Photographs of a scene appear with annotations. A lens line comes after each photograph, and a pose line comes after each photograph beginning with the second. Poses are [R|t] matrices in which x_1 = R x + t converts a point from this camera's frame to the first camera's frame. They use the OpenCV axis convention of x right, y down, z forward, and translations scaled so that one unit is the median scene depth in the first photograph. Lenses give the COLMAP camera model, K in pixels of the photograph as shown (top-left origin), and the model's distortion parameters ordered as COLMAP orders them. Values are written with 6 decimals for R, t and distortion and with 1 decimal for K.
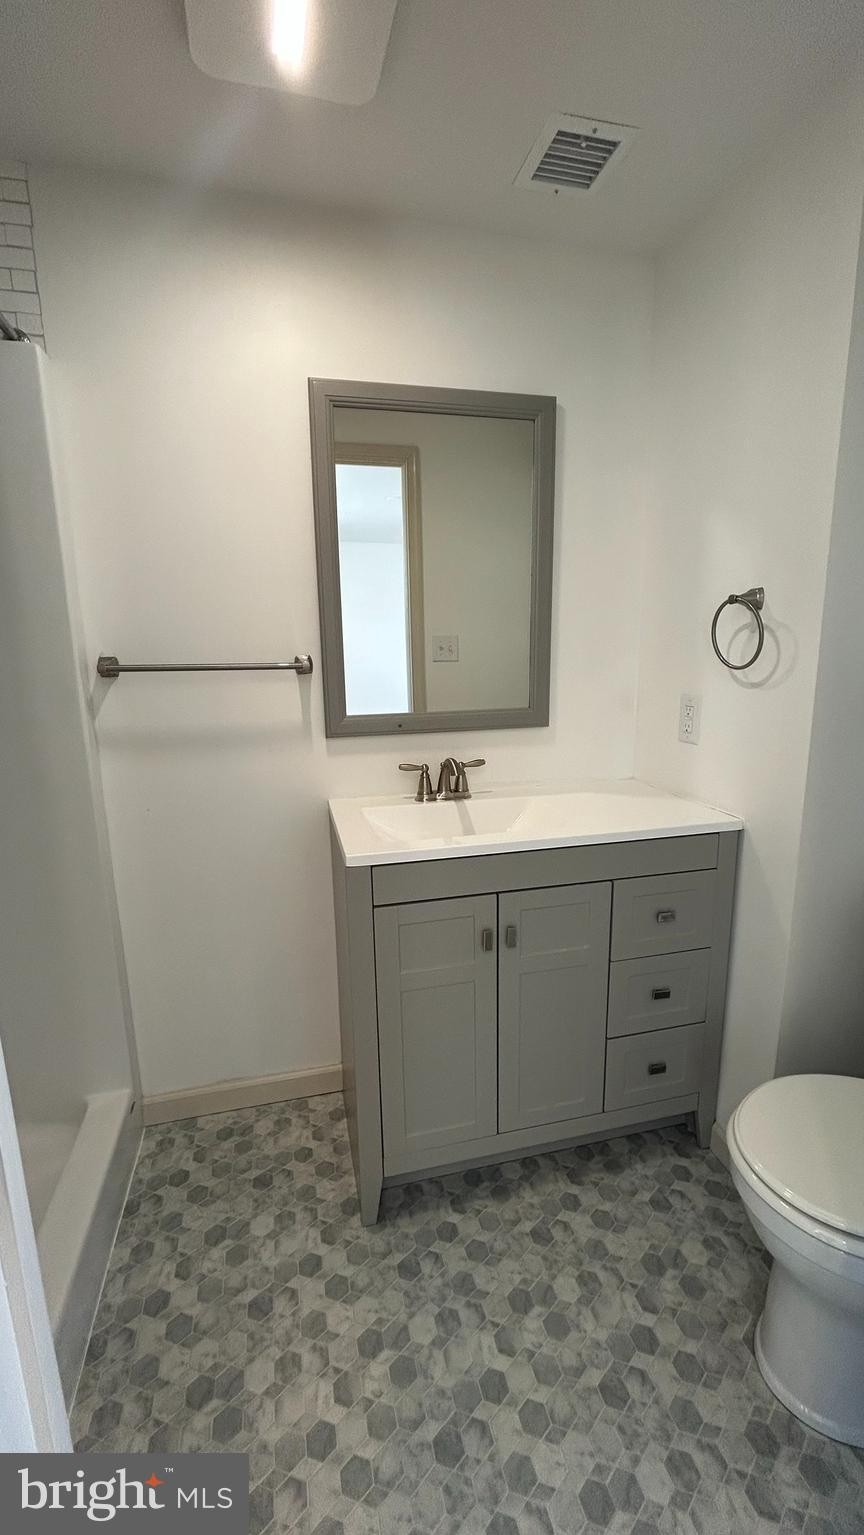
lens RADIAL K [[621.1, 0, 432.0], [0, 621.1, 767.5], [0, 0, 1]] dist [0.001905, 0.000173]
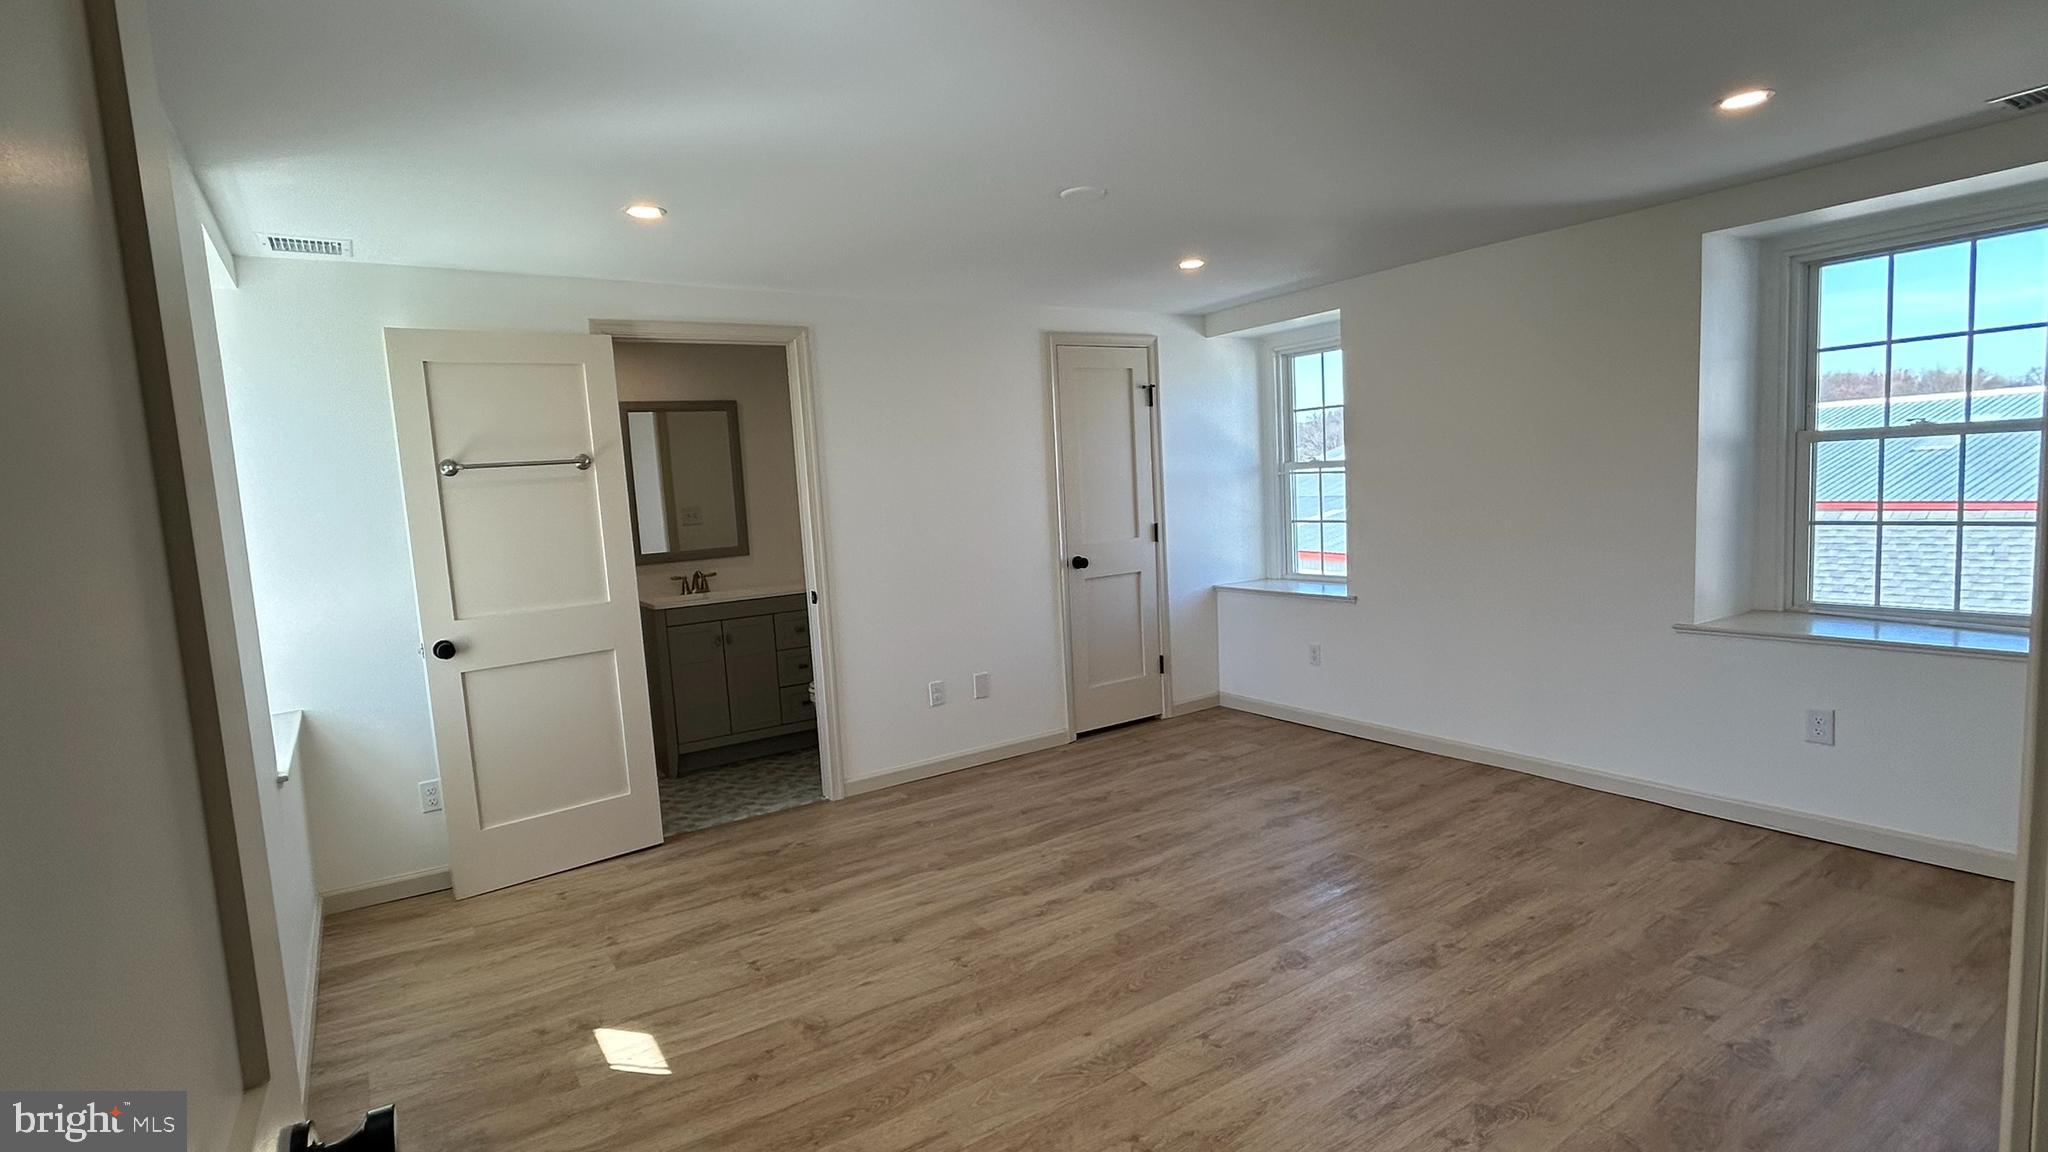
lens RADIAL K [[1002.1, 0, 1024.0], [0, 1002.1, 576.0], [0, 0, 1]] dist [0.003430, 0.000119]
pose [[0.940049, -0.065725, 0.334645, -0.063775], [0.091299, 0.993938, -0.061255, 0.294552], [-0.328590, 0.088135, 0.940351, -2.364642]]
